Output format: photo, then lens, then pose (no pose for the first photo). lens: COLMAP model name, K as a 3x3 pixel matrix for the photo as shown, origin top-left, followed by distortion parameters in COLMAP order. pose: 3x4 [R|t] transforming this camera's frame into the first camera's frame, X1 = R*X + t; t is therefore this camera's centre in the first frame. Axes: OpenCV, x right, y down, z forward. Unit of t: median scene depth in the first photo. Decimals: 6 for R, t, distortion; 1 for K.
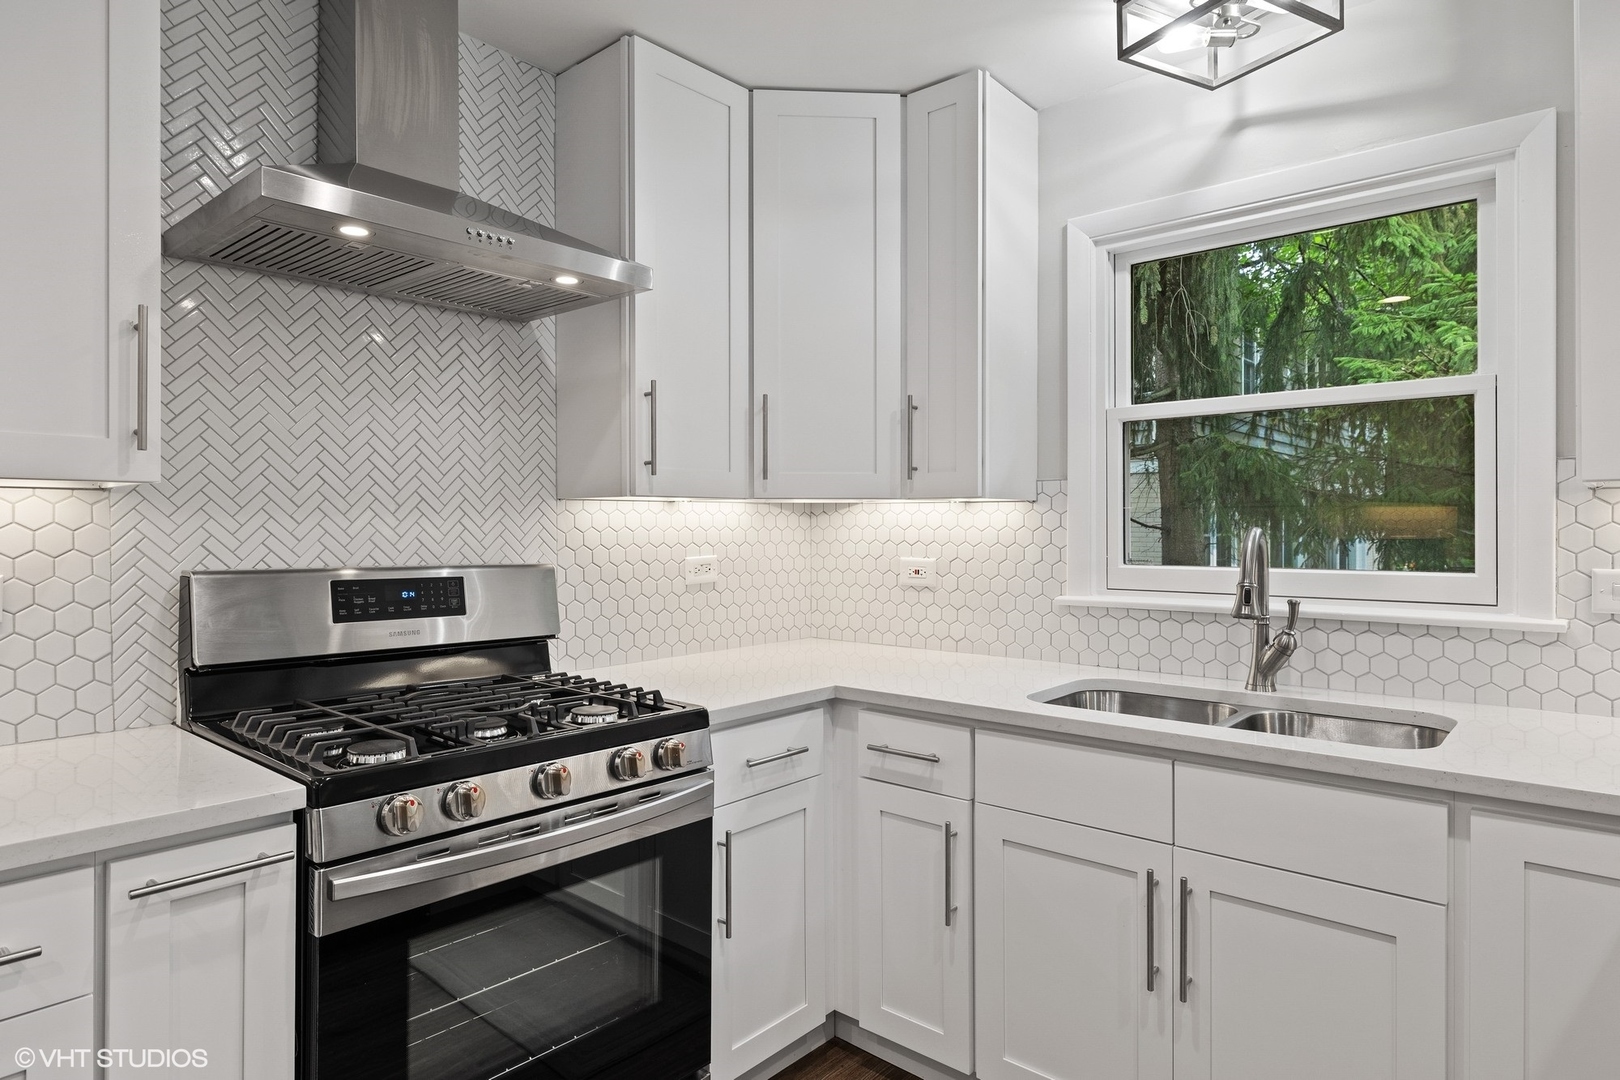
lens RADIAL K [[923.2, 0, 807.6], [0, 923.2, 532.0], [0, 0, 1]] dist [-0.004202, -0.001294]
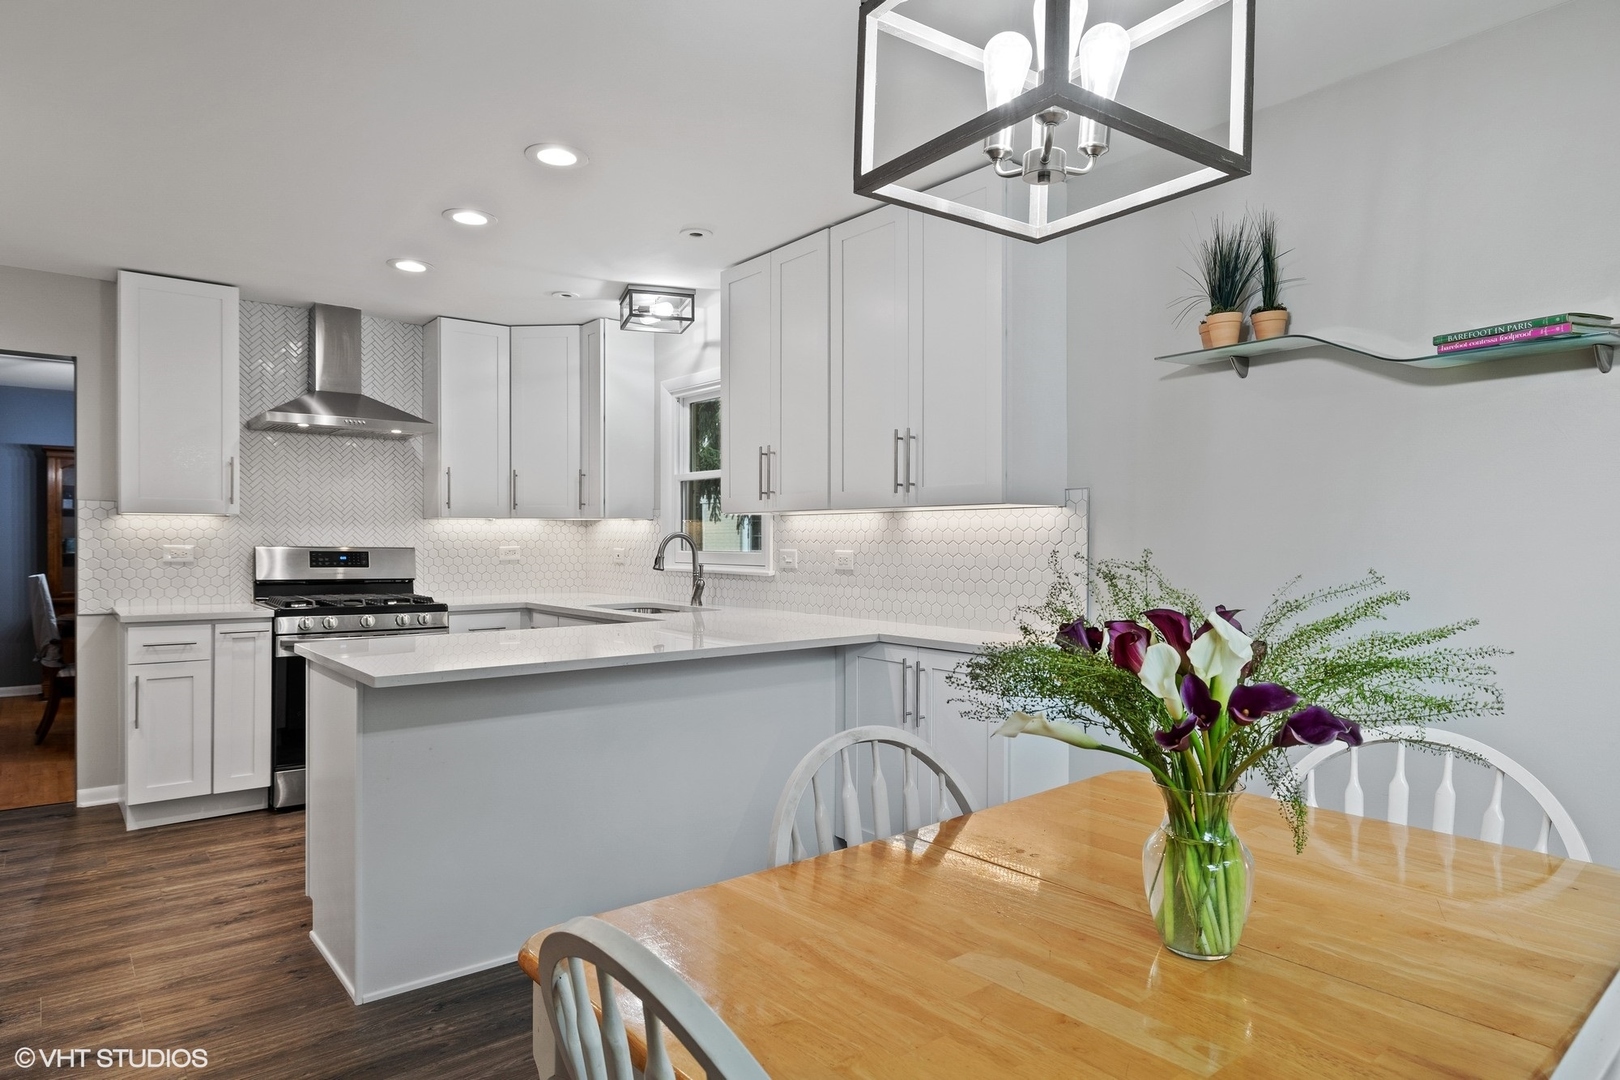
lens RADIAL K [[923.2, 0, 811.4], [0, 923.2, 550.2], [0, 0, 1]] dist [-0.004202, -0.001294]
pose [[0.986955, 0.007092, -0.160843, 1.148926], [-0.006095, 0.999959, 0.006692, 0.022524], [0.160884, -0.005625, 0.986957, -1.179556]]
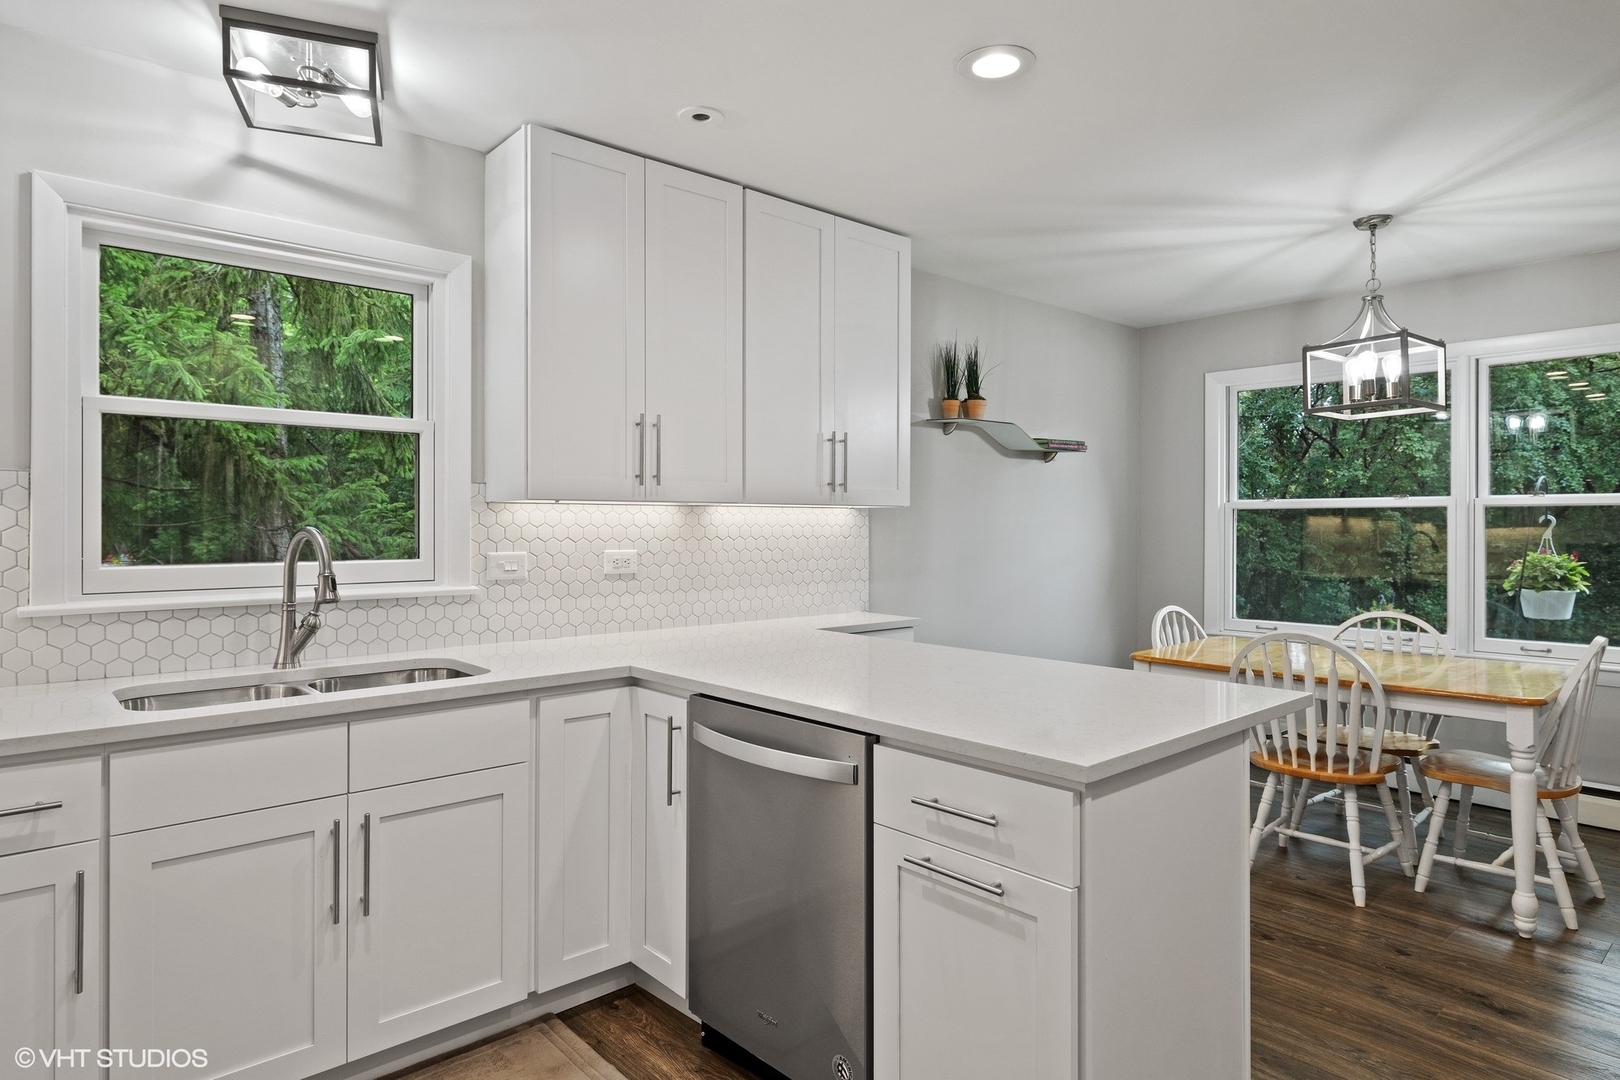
lens RADIAL K [[923.2, 0, 809.5], [0, 923.2, 529.3], [0, 0, 1]] dist [-0.004202, -0.001294]
pose [[0.123549, -0.005401, 0.992324, -0.585958], [0.001463, 0.999985, 0.005261, -0.007133], [-0.992337, 0.000802, 0.123555, 0.212163]]
